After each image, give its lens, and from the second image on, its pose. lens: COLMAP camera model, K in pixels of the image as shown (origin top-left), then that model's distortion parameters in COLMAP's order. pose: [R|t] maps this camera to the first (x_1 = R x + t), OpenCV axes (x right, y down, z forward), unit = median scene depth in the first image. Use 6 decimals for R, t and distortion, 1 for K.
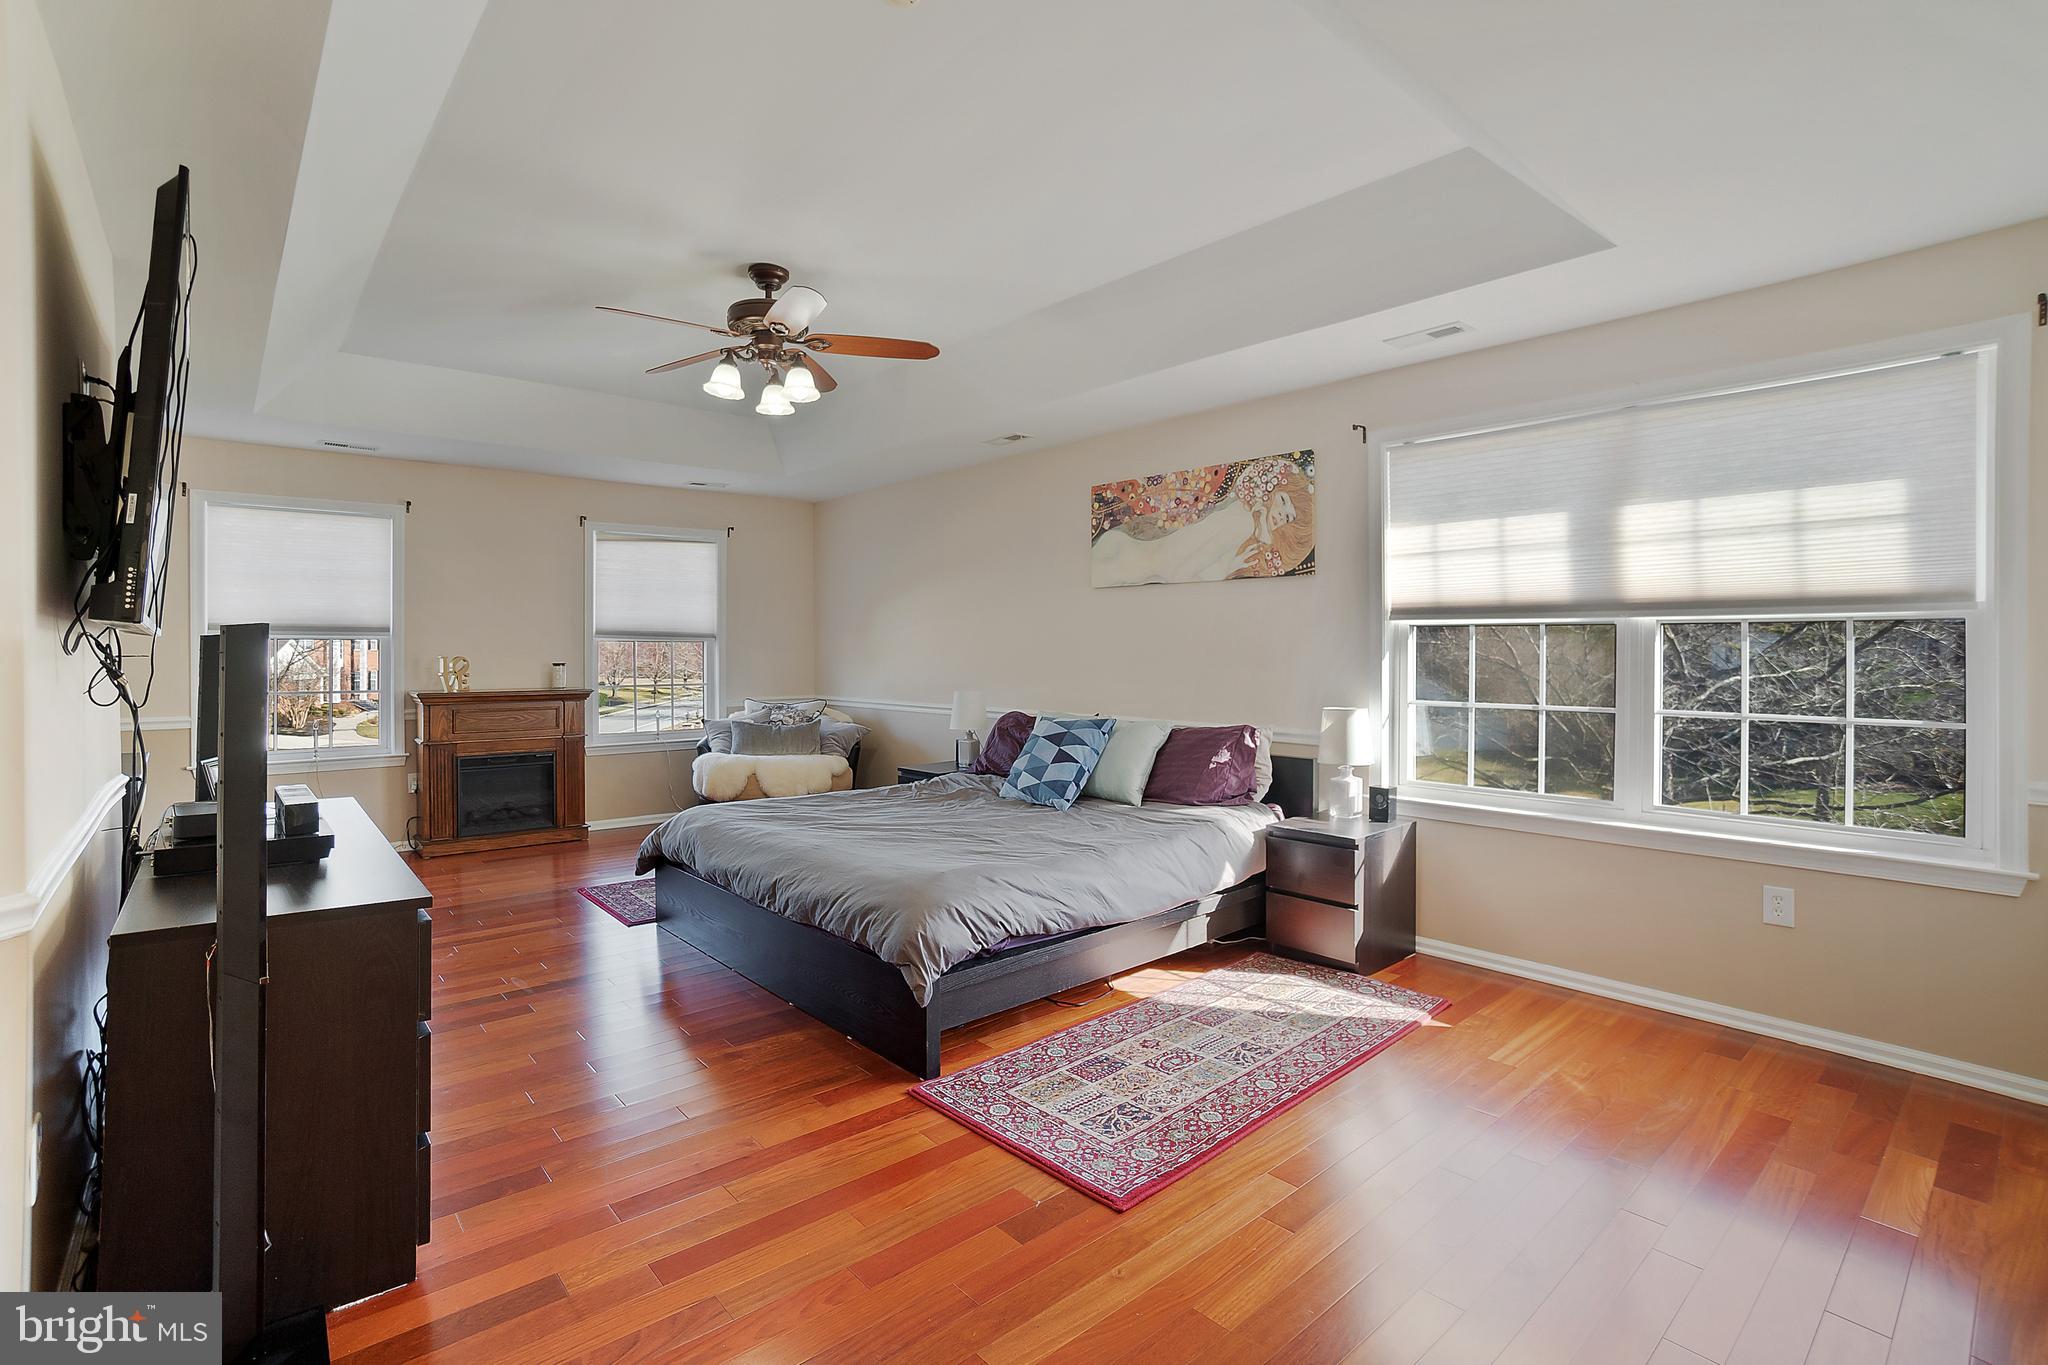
lens RADIAL K [[907.9, 0, 1037.1], [0, 907.9, 662.9], [0, 0, 1]] dist [-0.004118, 0.001995]
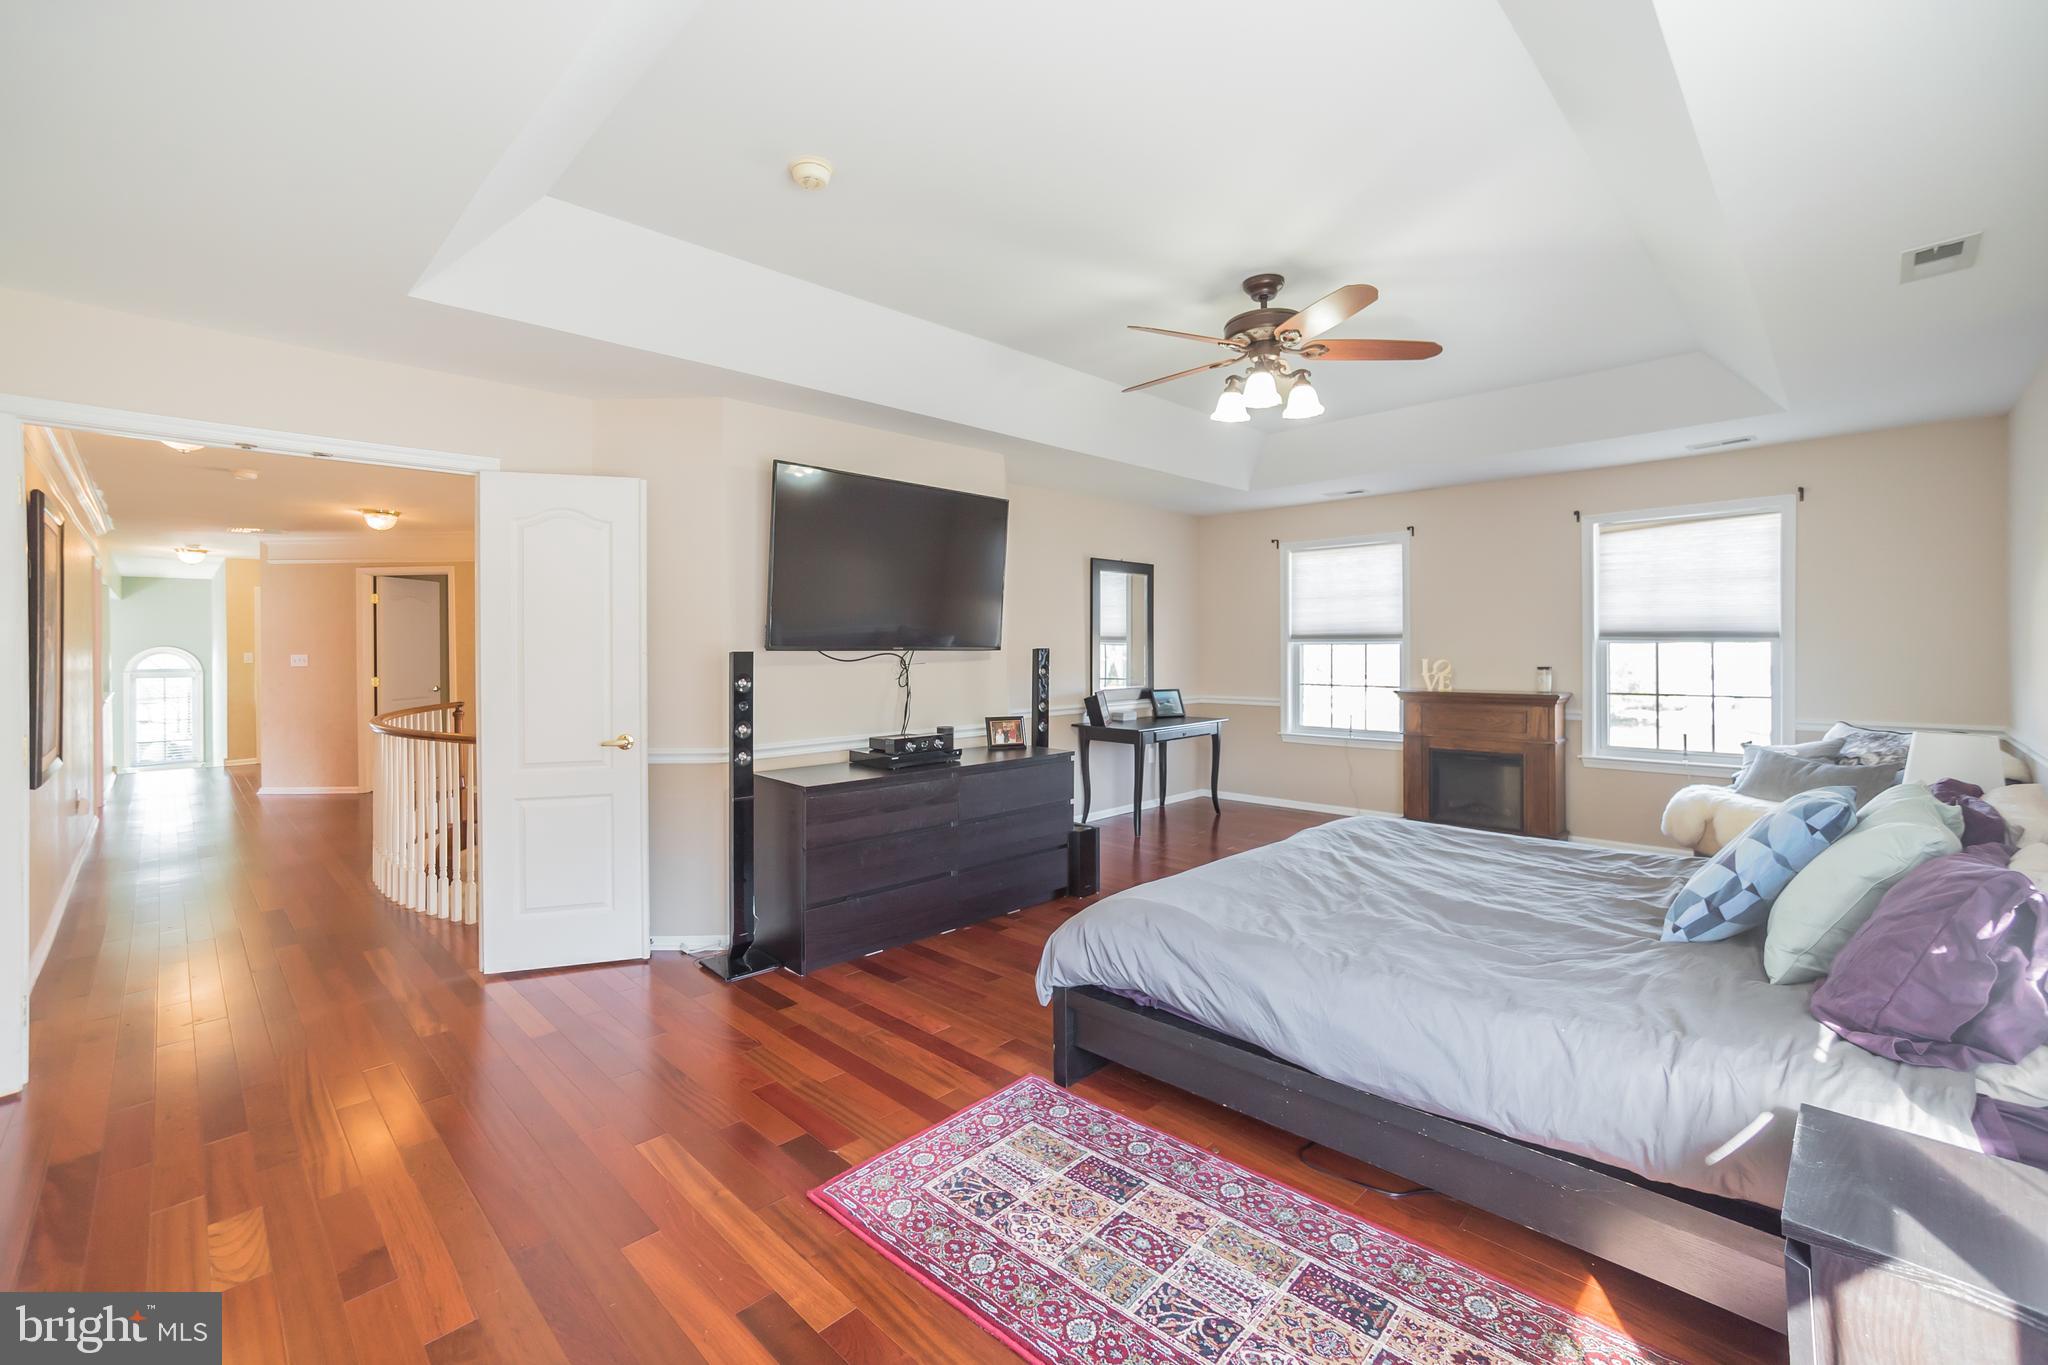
lens RADIAL K [[868.2, 0, 1035.1], [0, 868.2, 652.7], [0, 0, 1]] dist [-0.016820, 0.002746]
pose [[0.088068, -0.003460, -0.996108, 0.816935], [-0.006791, 0.999969, -0.004074, -0.018868], [0.996091, 0.007124, 0.088041, 0.854254]]
